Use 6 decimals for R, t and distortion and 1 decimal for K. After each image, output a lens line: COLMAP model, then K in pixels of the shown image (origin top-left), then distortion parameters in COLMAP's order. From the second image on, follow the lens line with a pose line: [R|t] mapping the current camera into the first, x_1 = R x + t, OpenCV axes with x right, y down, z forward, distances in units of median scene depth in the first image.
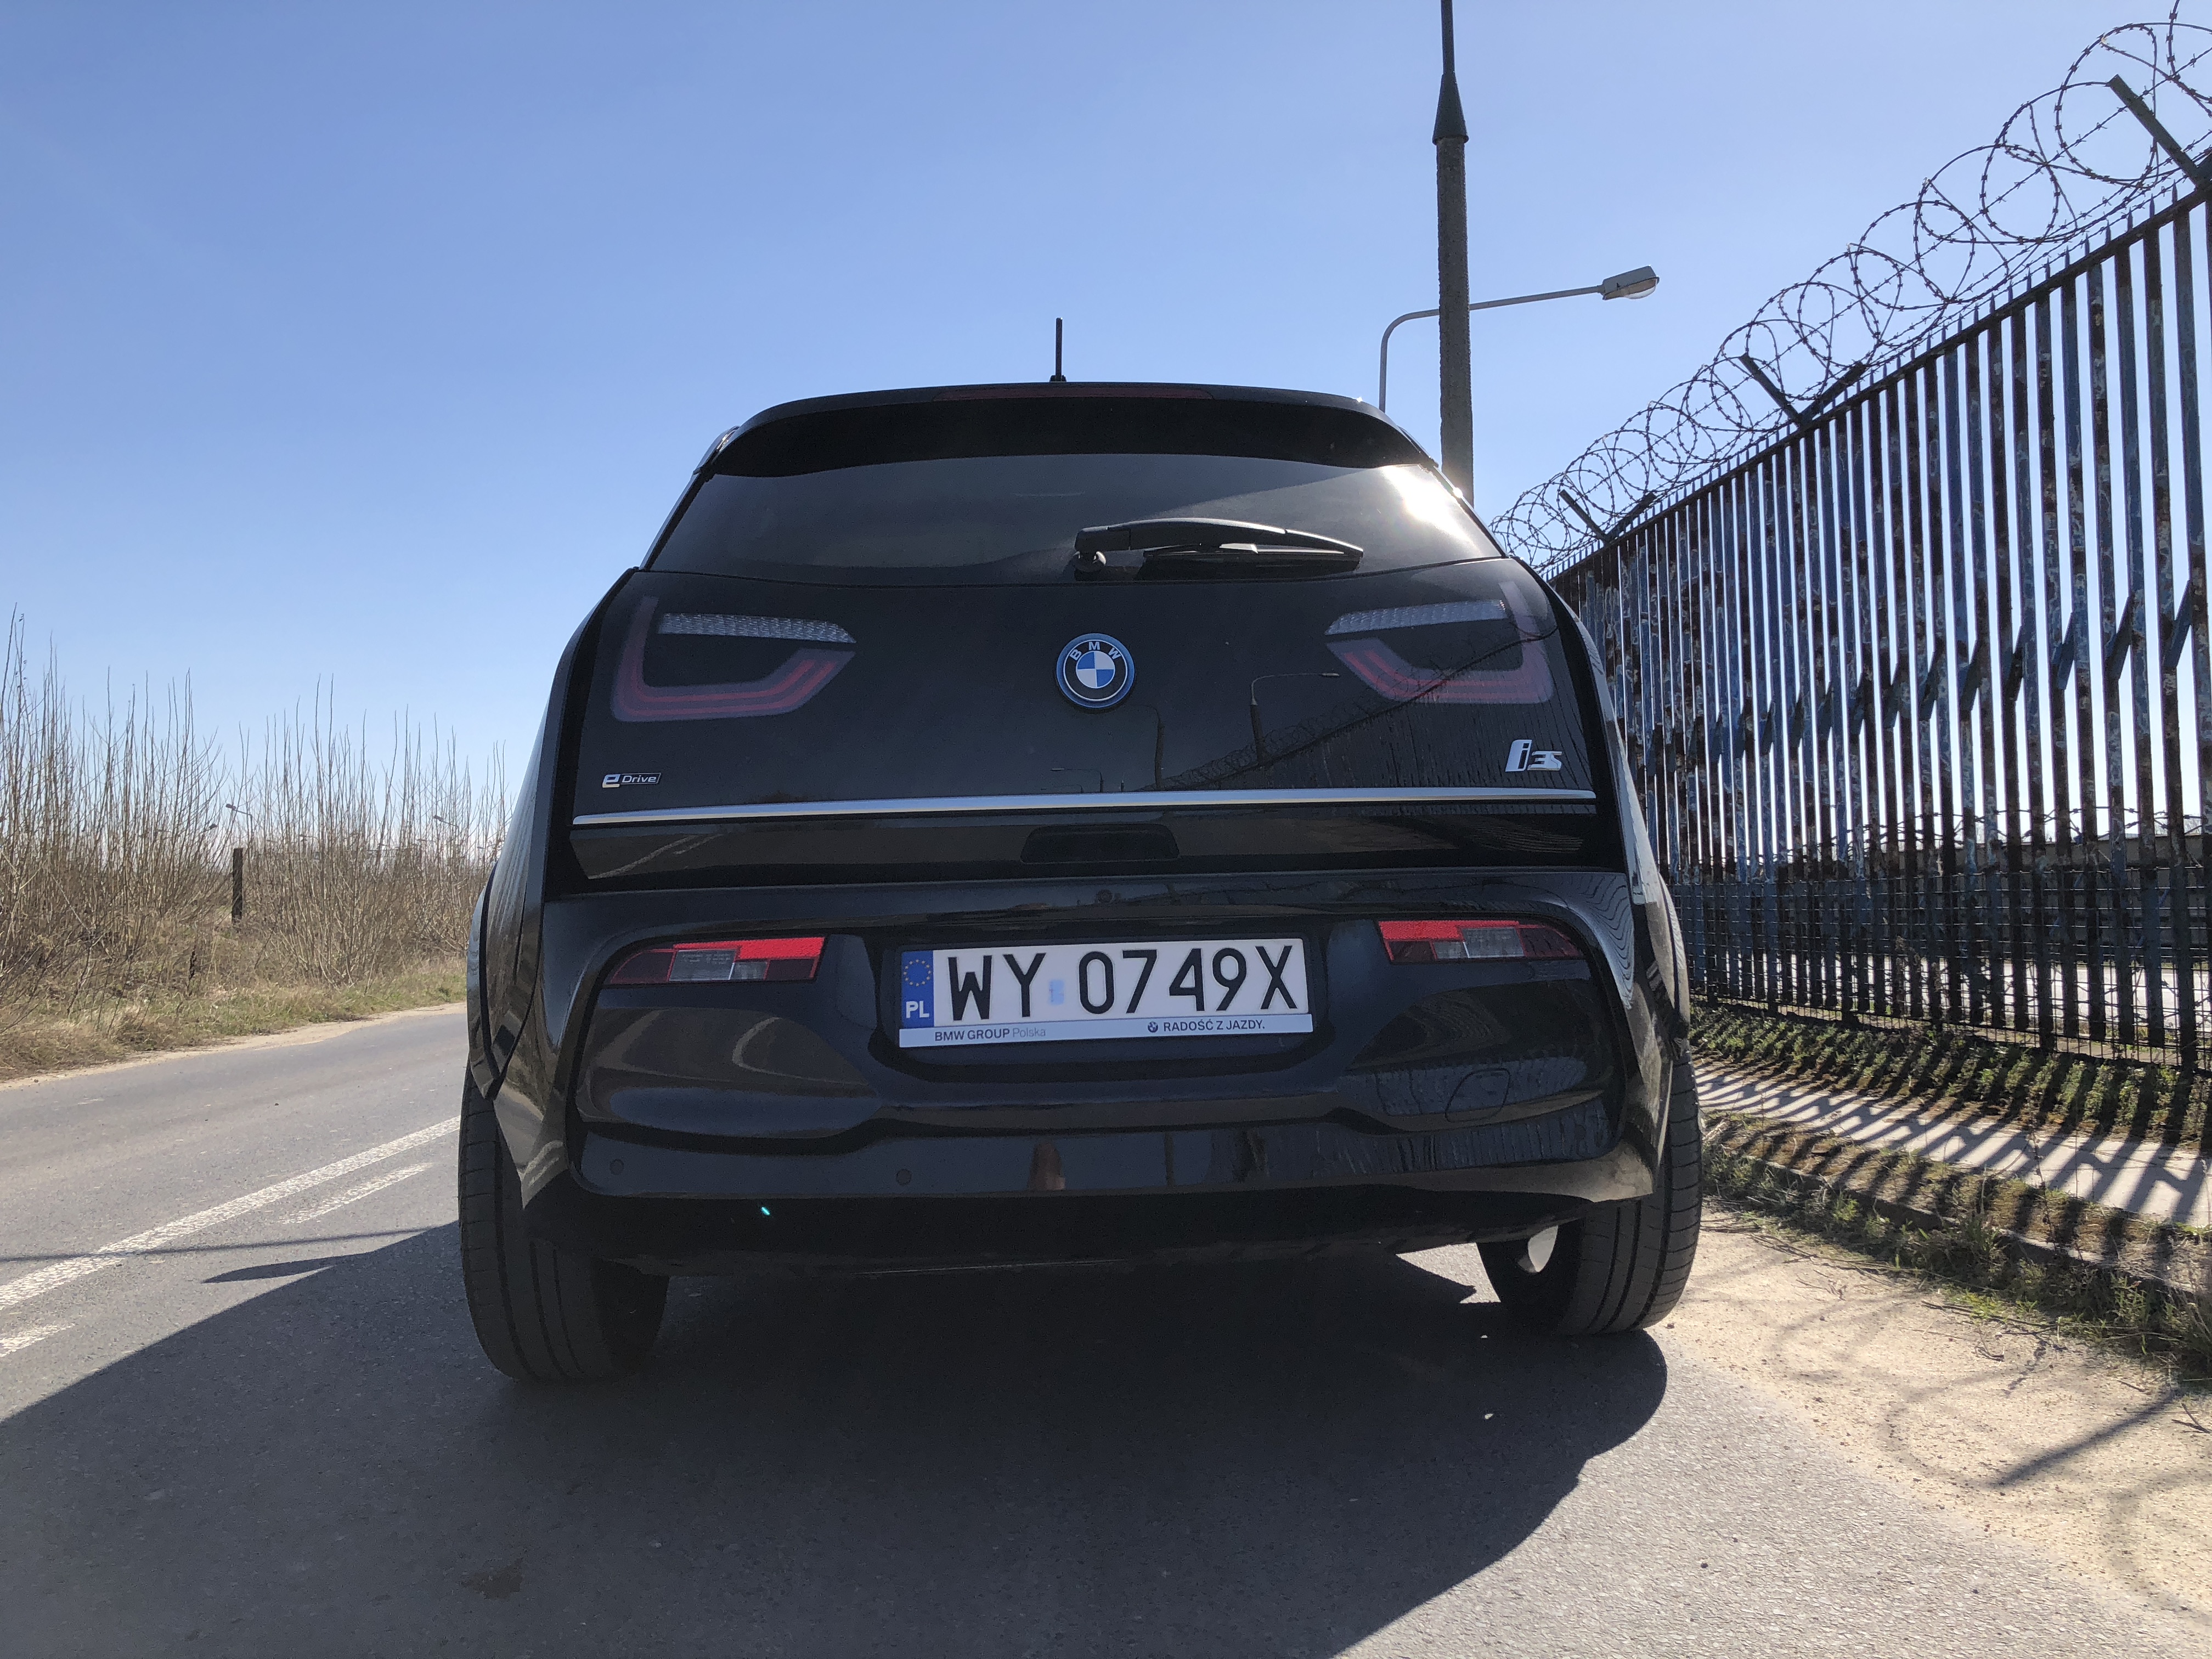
lens RADIAL K [[1812.6, 0, 1042.6], [0, 1812.6, 838.2], [0, 0, 1]] dist [0.048184, -0.075308]
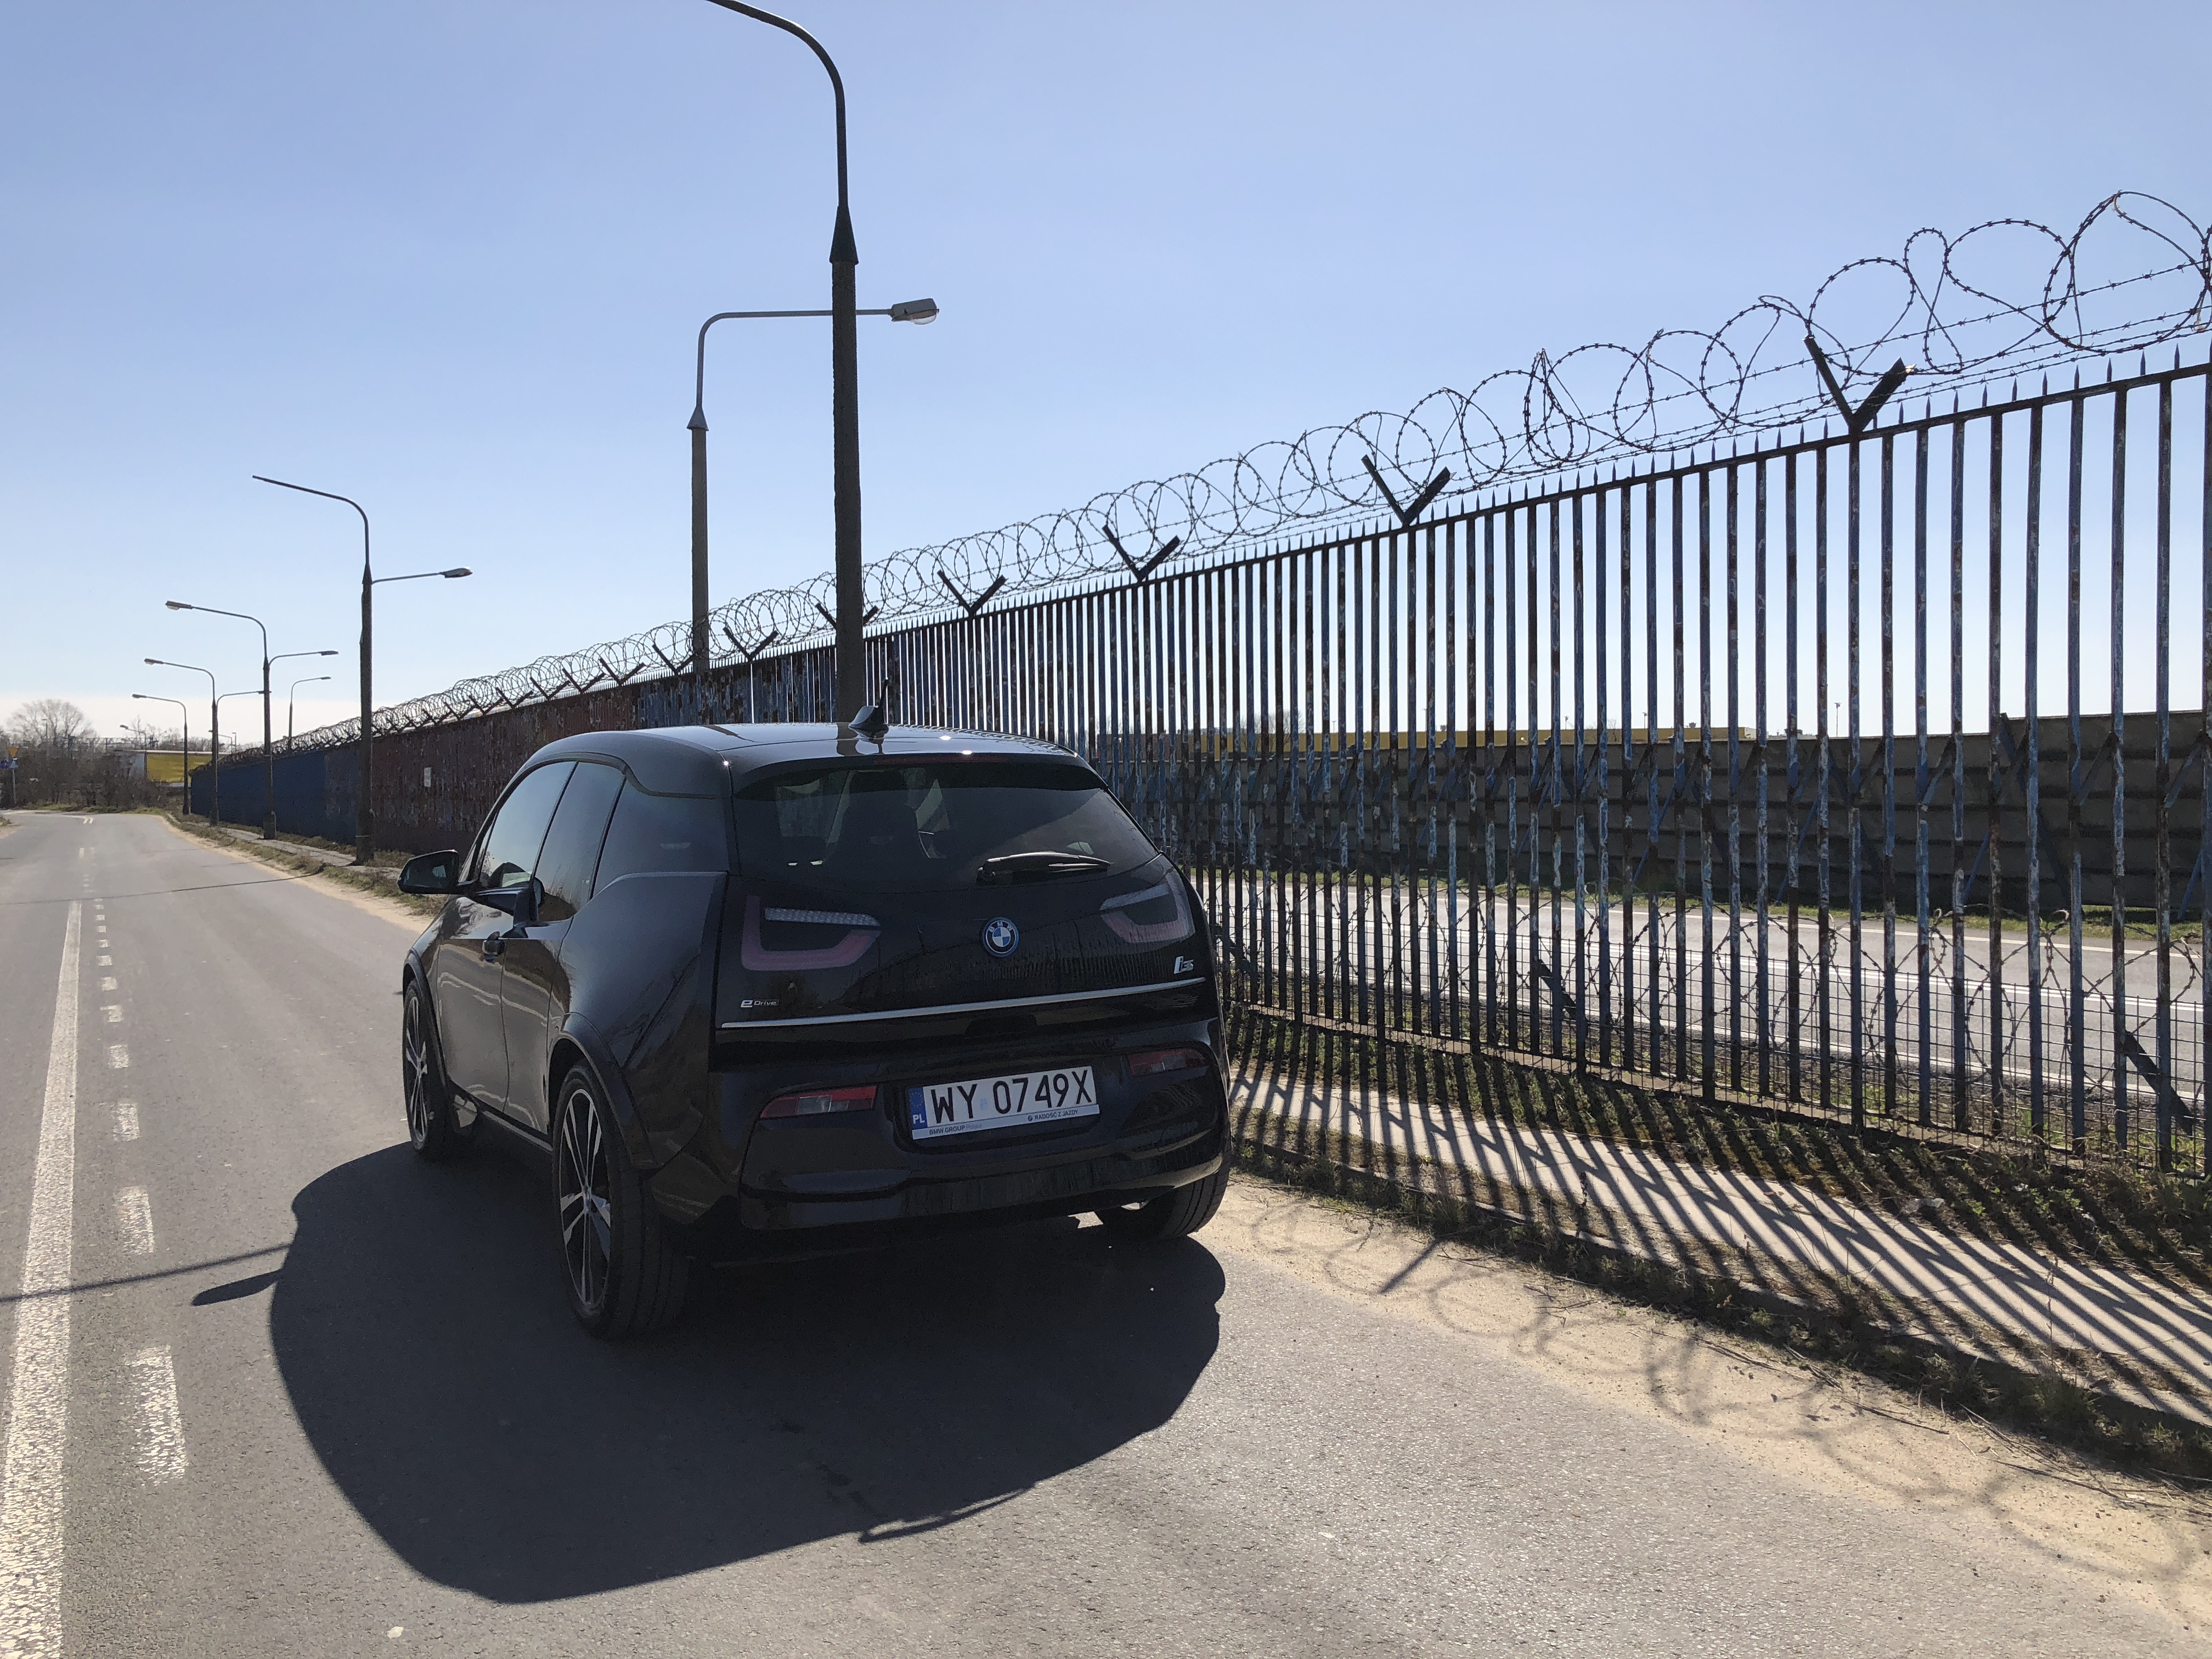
lens RADIAL K [[1817.2, 0, 1101.4], [0, 1817.2, 817.8], [0, 0, 1]] dist [0.019212, 0.002434]
pose [[0.891665, -0.003943, 0.452678, -0.762622], [-0.020303, 0.998608, 0.048689, -0.320338], [-0.452239, -0.052605, 0.890344, -0.785915]]
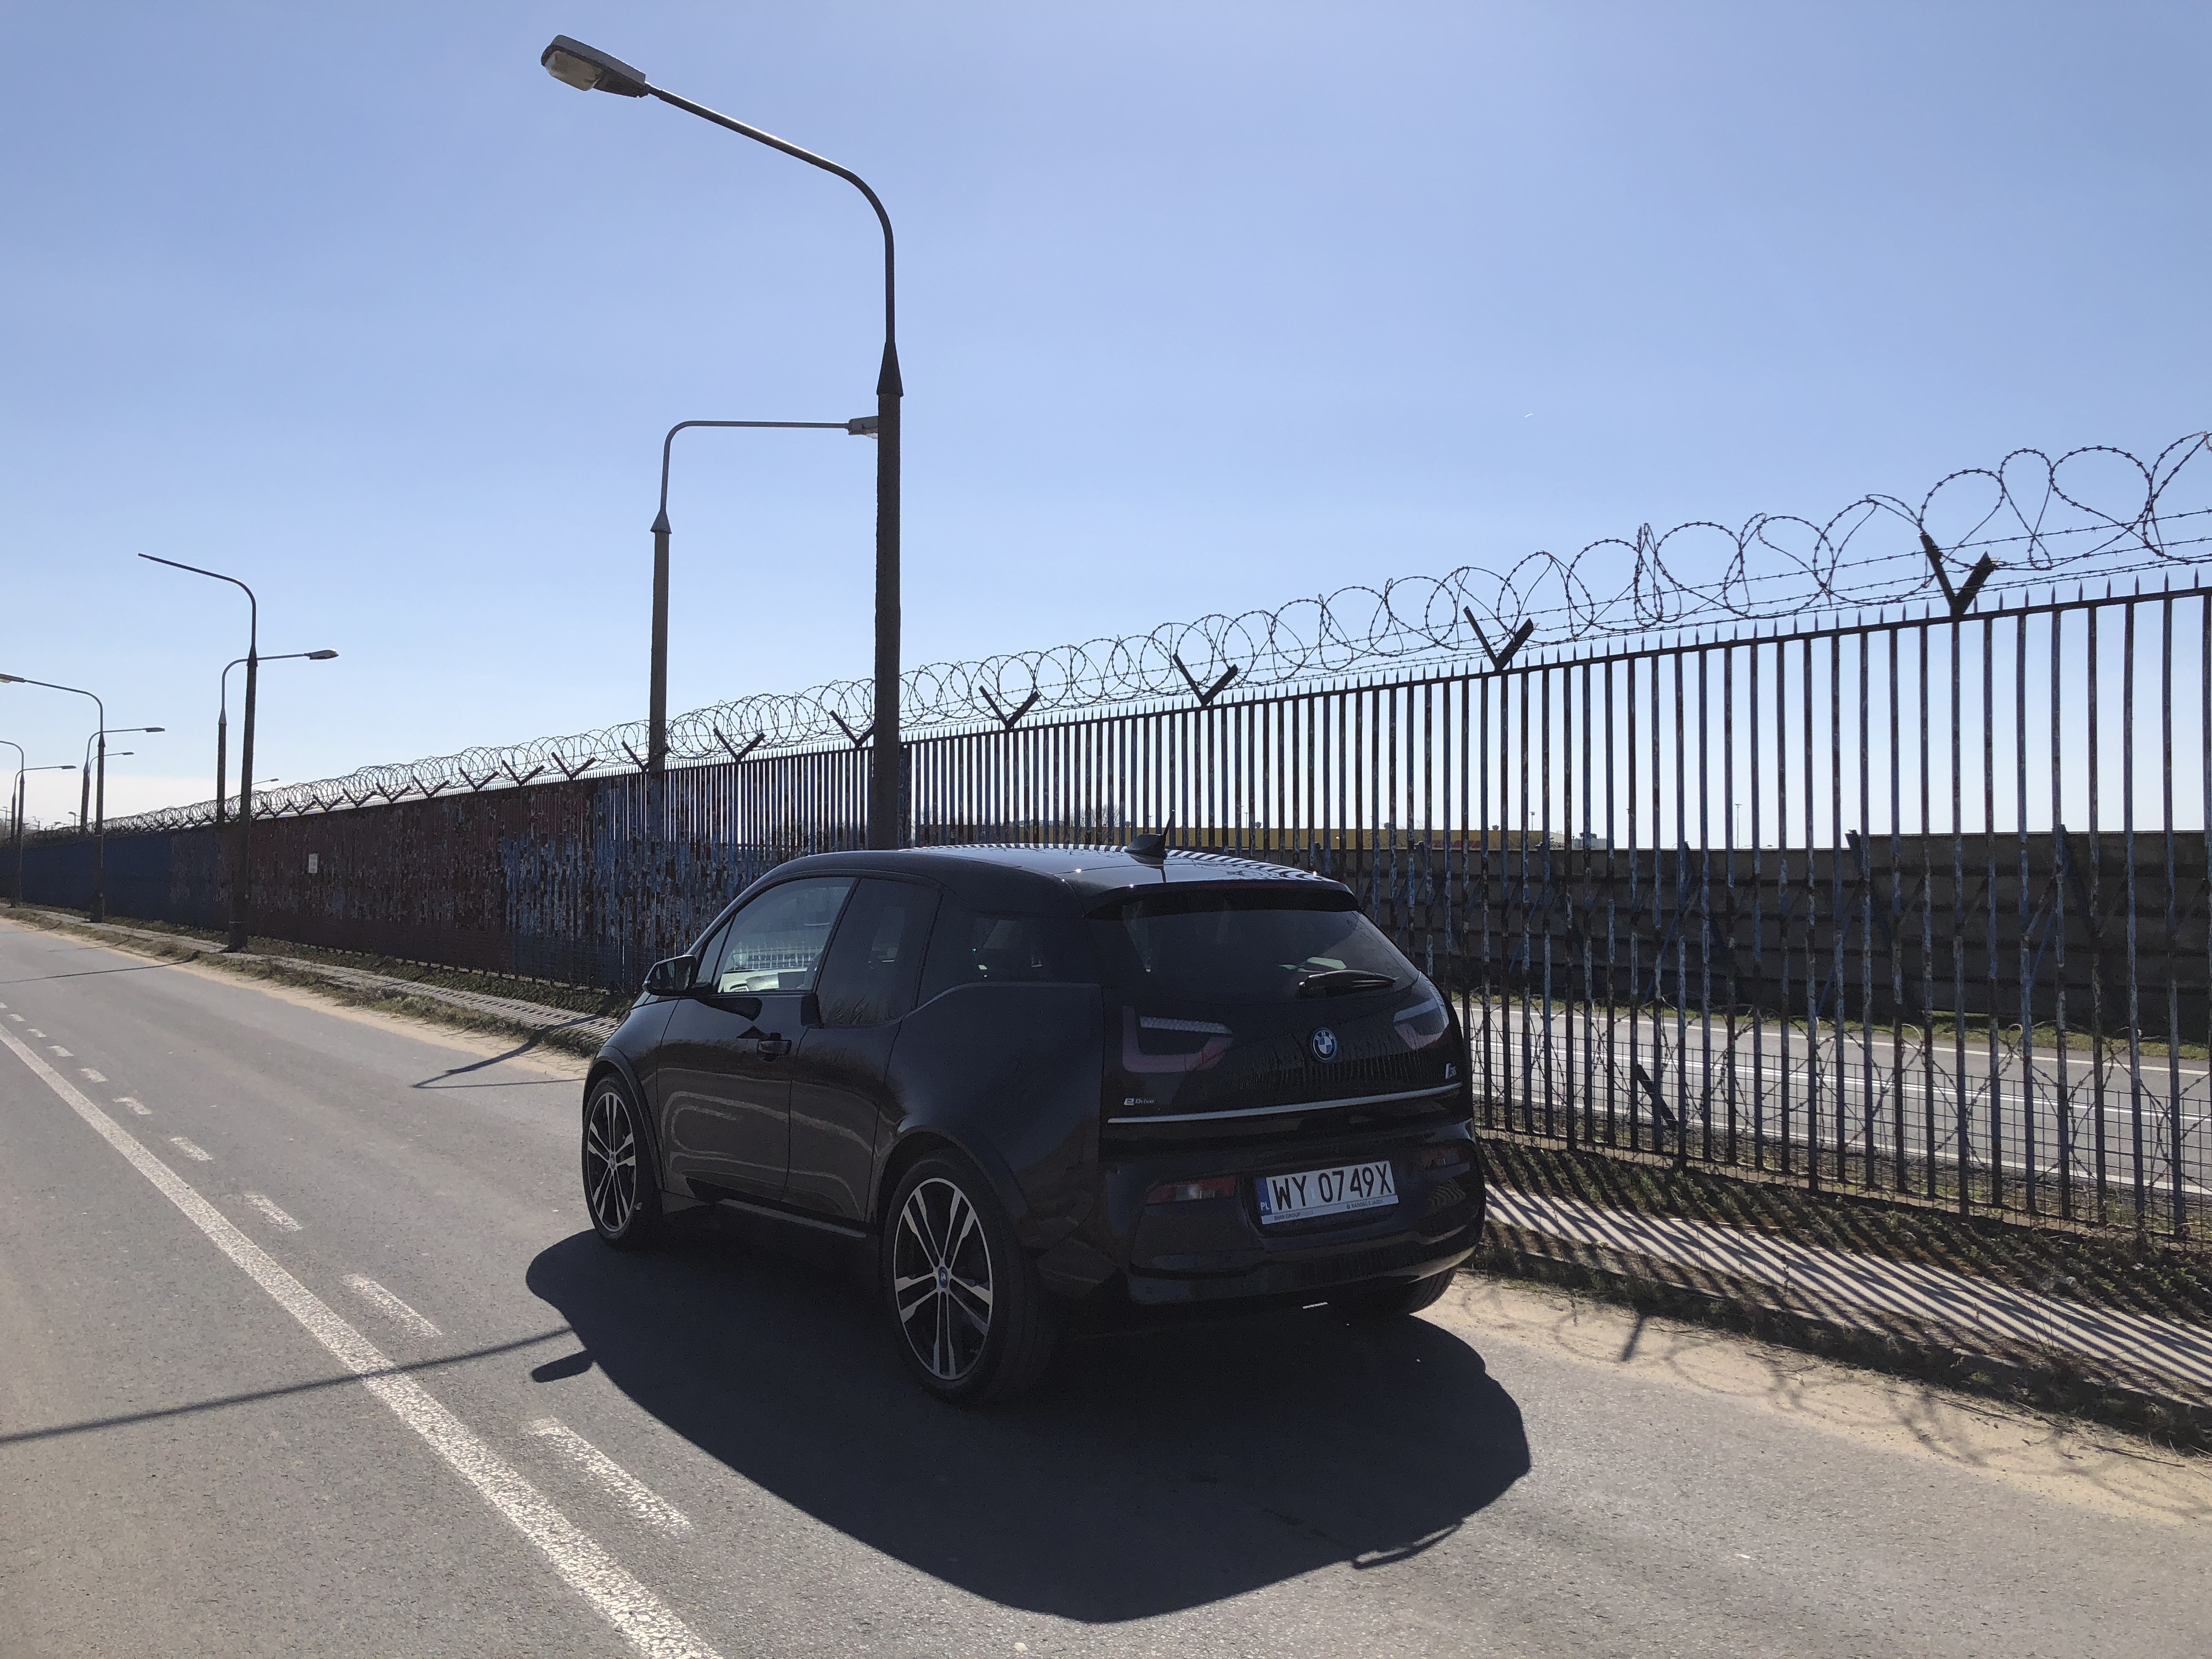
lens RADIAL K [[1817.2, 0, 1101.4], [0, 1817.2, 817.8], [0, 0, 1]] dist [0.019212, 0.002434]
pose [[0.842324, 0.036472, 0.537736, -1.420536], [-0.040086, 0.999184, -0.004978, -0.352221], [-0.537479, -0.017362, 0.843098, -0.732155]]
